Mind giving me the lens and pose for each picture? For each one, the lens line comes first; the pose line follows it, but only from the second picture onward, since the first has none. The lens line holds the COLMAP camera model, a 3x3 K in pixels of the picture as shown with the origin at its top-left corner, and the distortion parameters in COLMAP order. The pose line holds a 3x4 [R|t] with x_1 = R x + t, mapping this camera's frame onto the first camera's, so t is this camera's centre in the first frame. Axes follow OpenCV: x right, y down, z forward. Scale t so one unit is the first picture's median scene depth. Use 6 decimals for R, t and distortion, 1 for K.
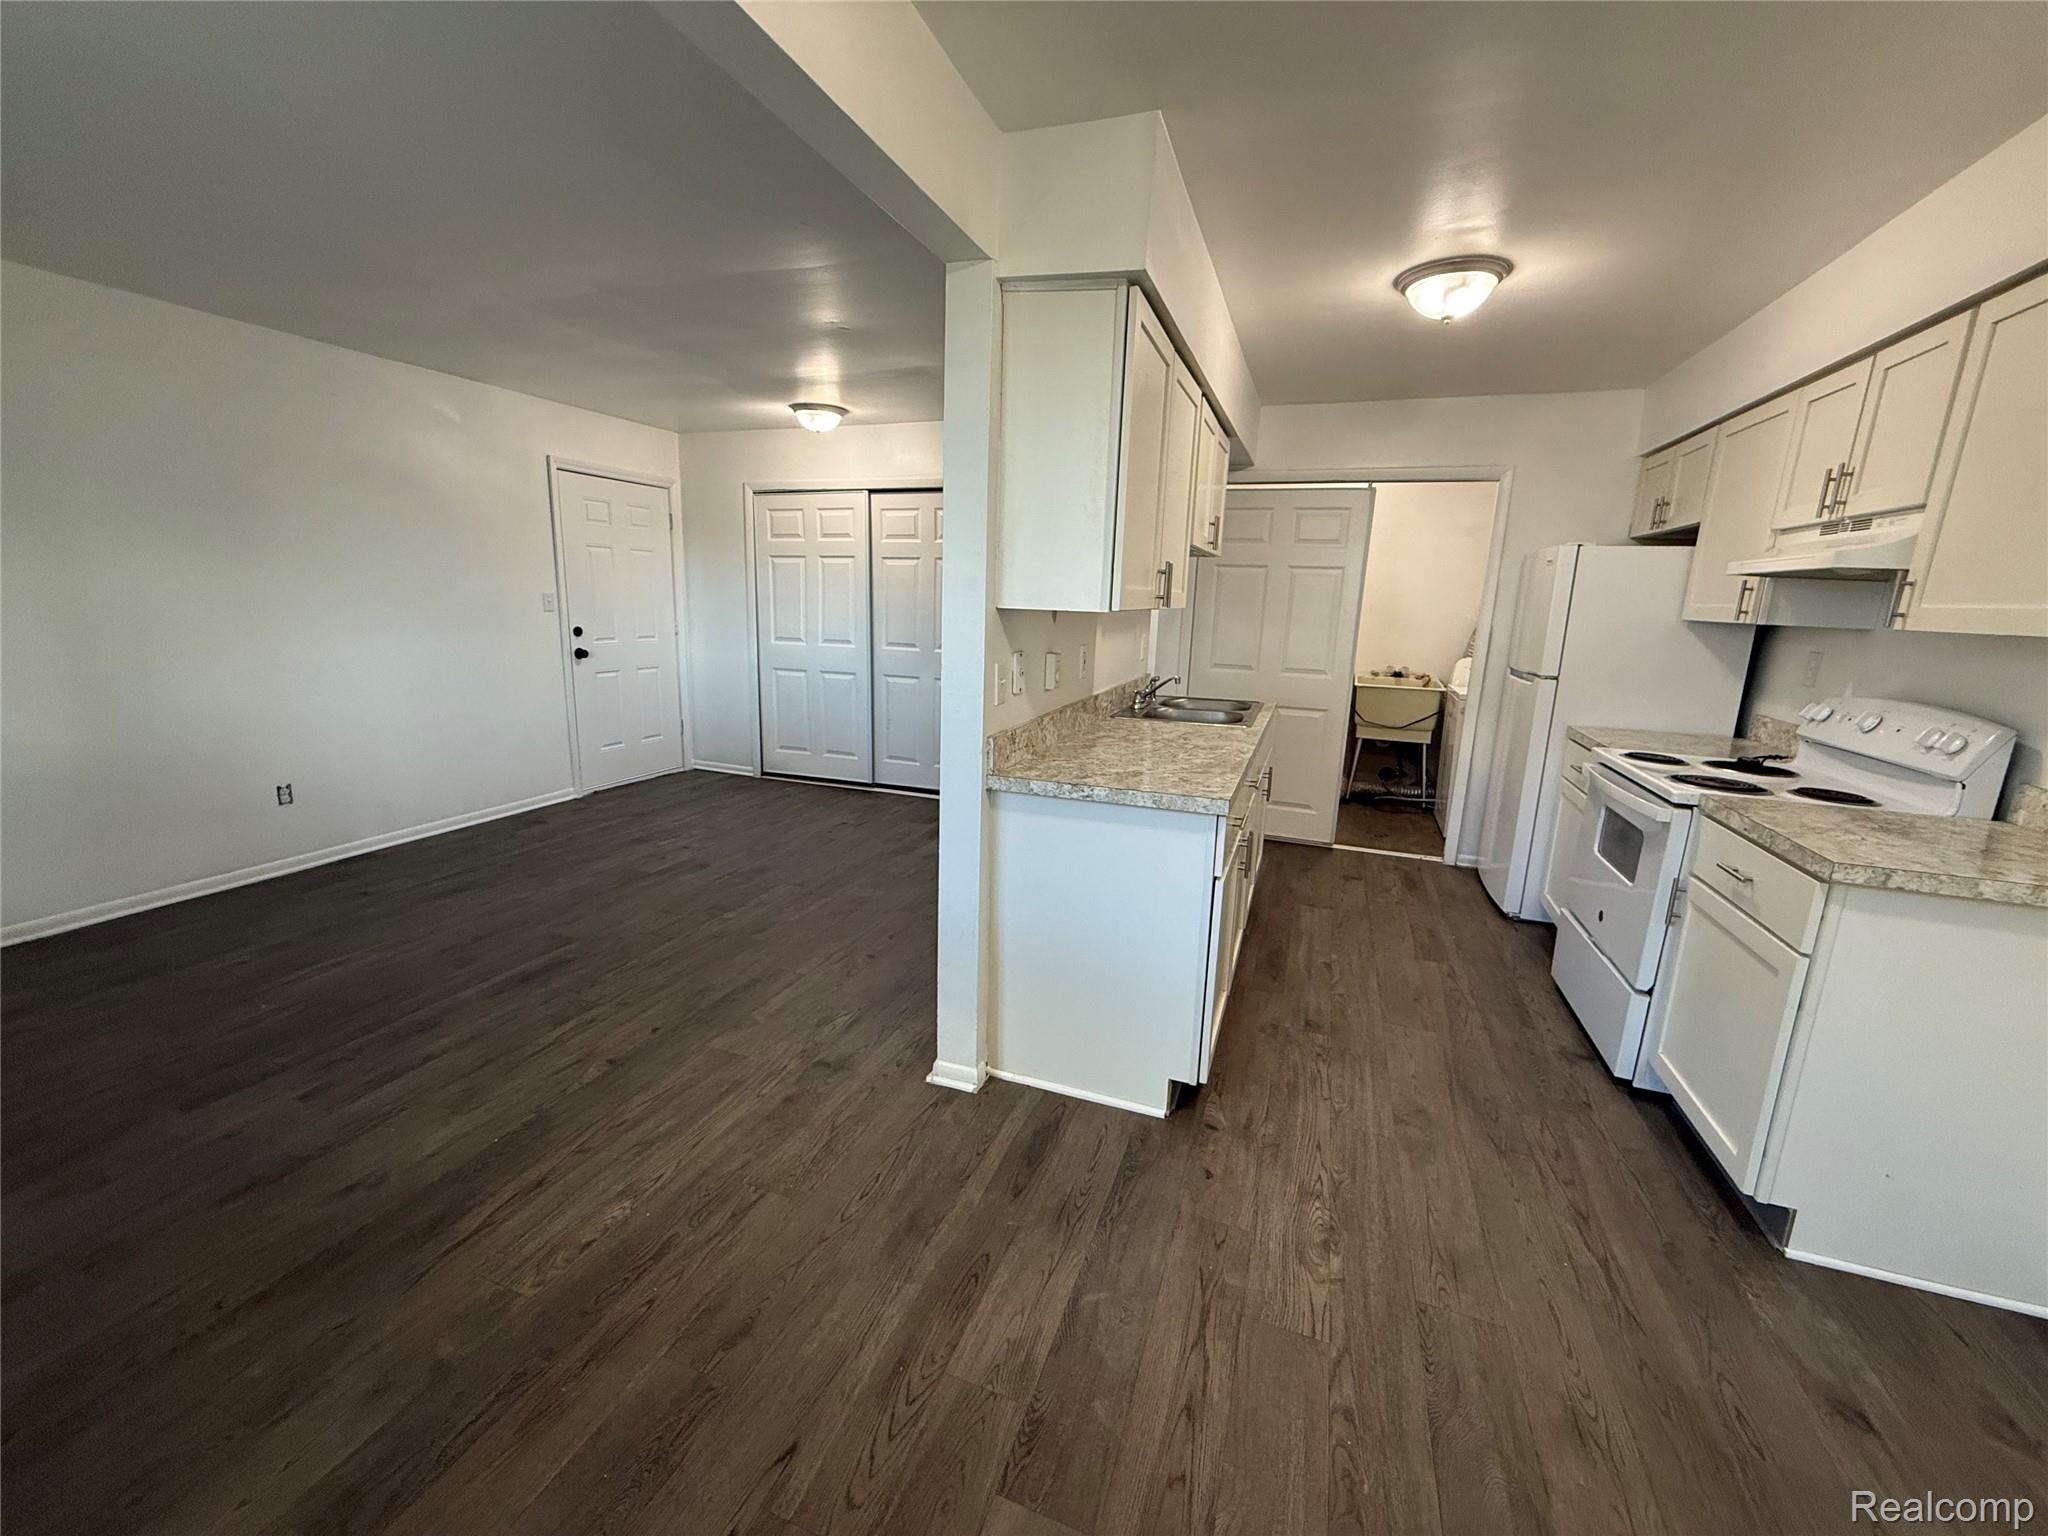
lens RADIAL K [[808.9, 0, 1020.9], [0, 808.9, 775.8], [0, 0, 1]] dist [-0.001564, -0.000125]
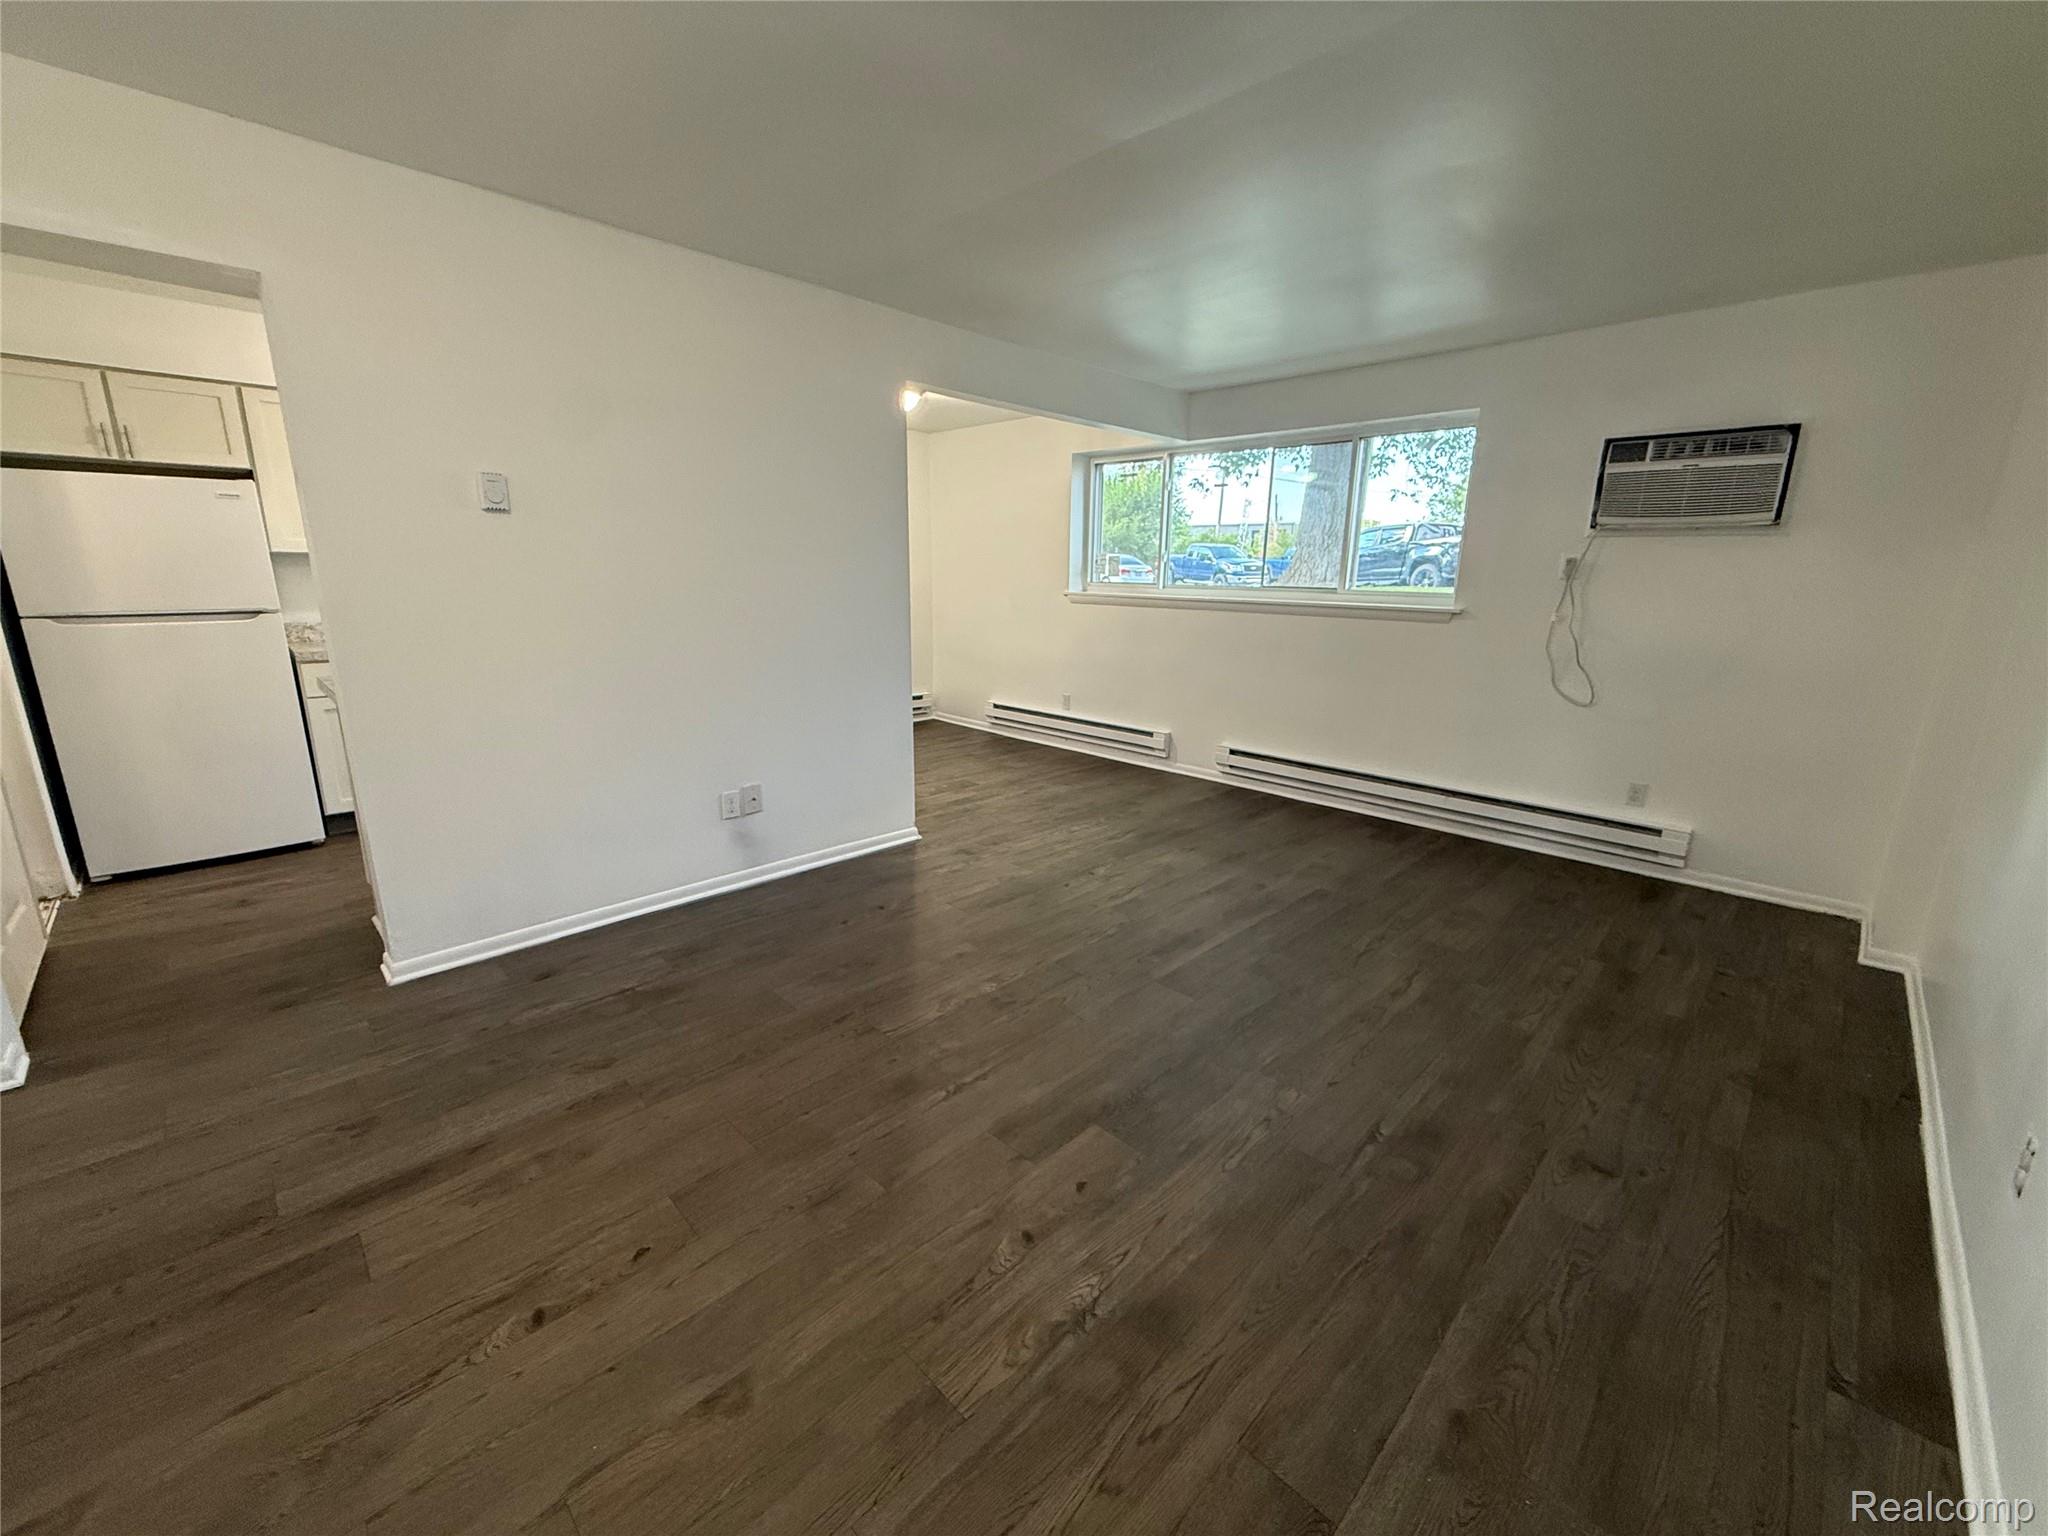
lens RADIAL K [[808.9, 0, 1020.9], [0, 808.9, 775.8], [0, 0, 1]] dist [-0.001564, -0.000125]
pose [[-0.907351, -0.145625, 0.394343, -0.886971], [0.051004, 0.893012, 0.447132, -0.466838], [-0.417267, 0.425819, -0.802849, 2.034348]]
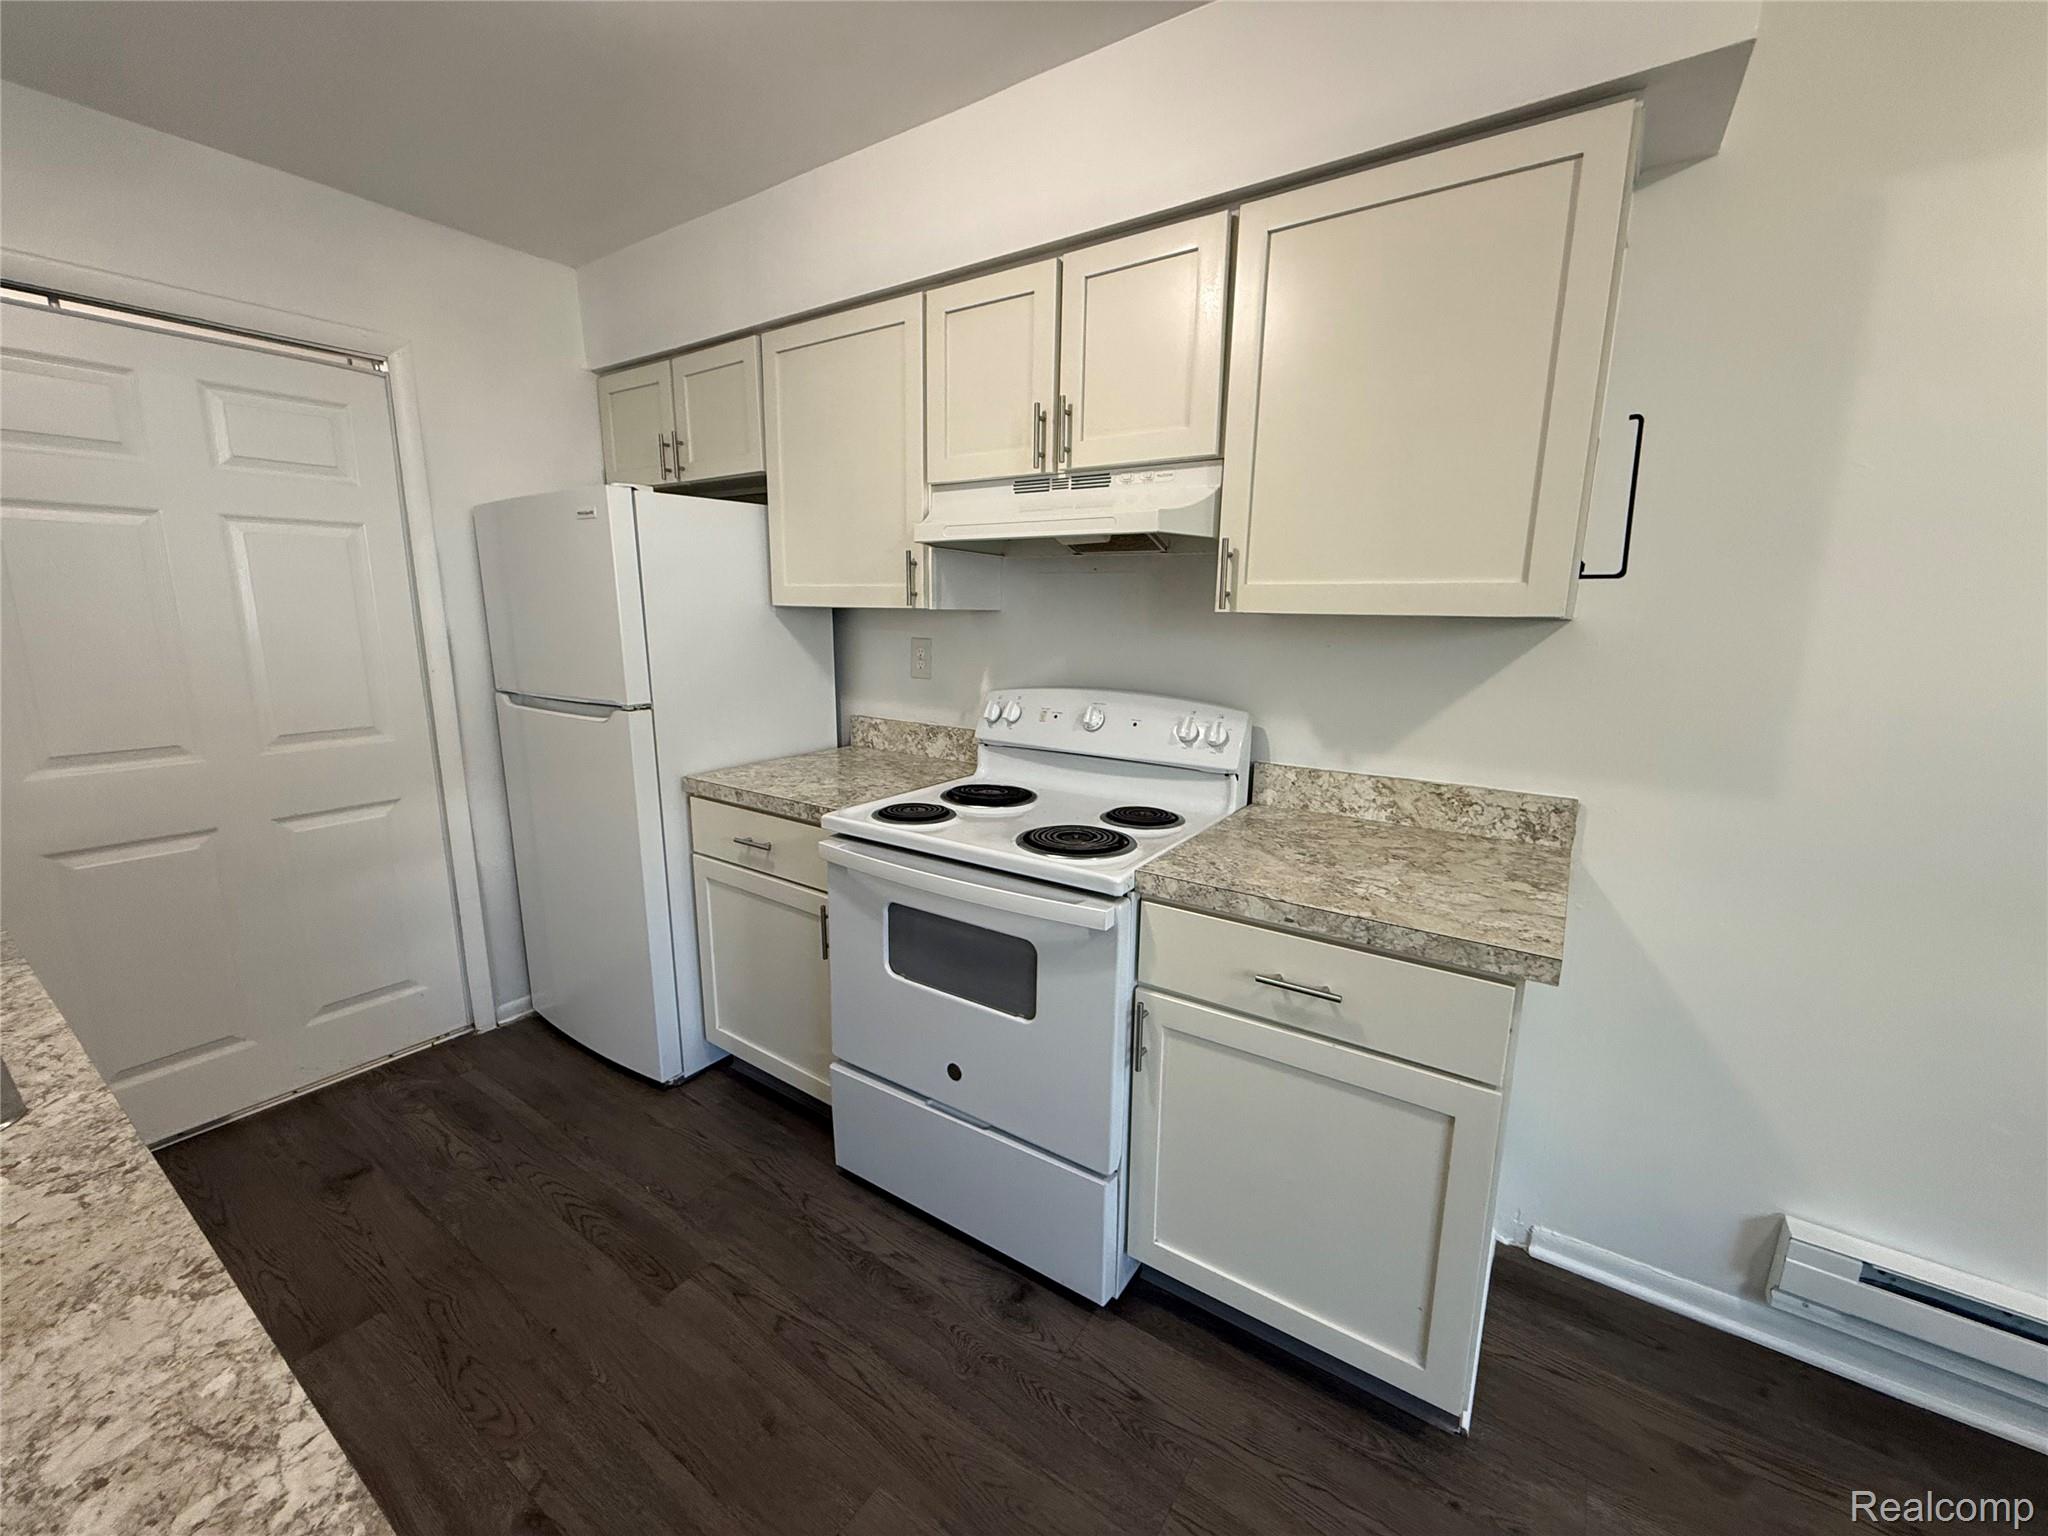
lens RADIAL K [[818.2, 0, 1023.4], [0, 818.2, 762.2], [0, 0, 1]] dist [0.000426, 0.000024]
pose [[0.241017, -0.214991, 0.946409, 0.173991], [0.212013, 0.963266, 0.164828, -0.161737], [-0.947081, 0.160925, 0.277744, 0.745356]]
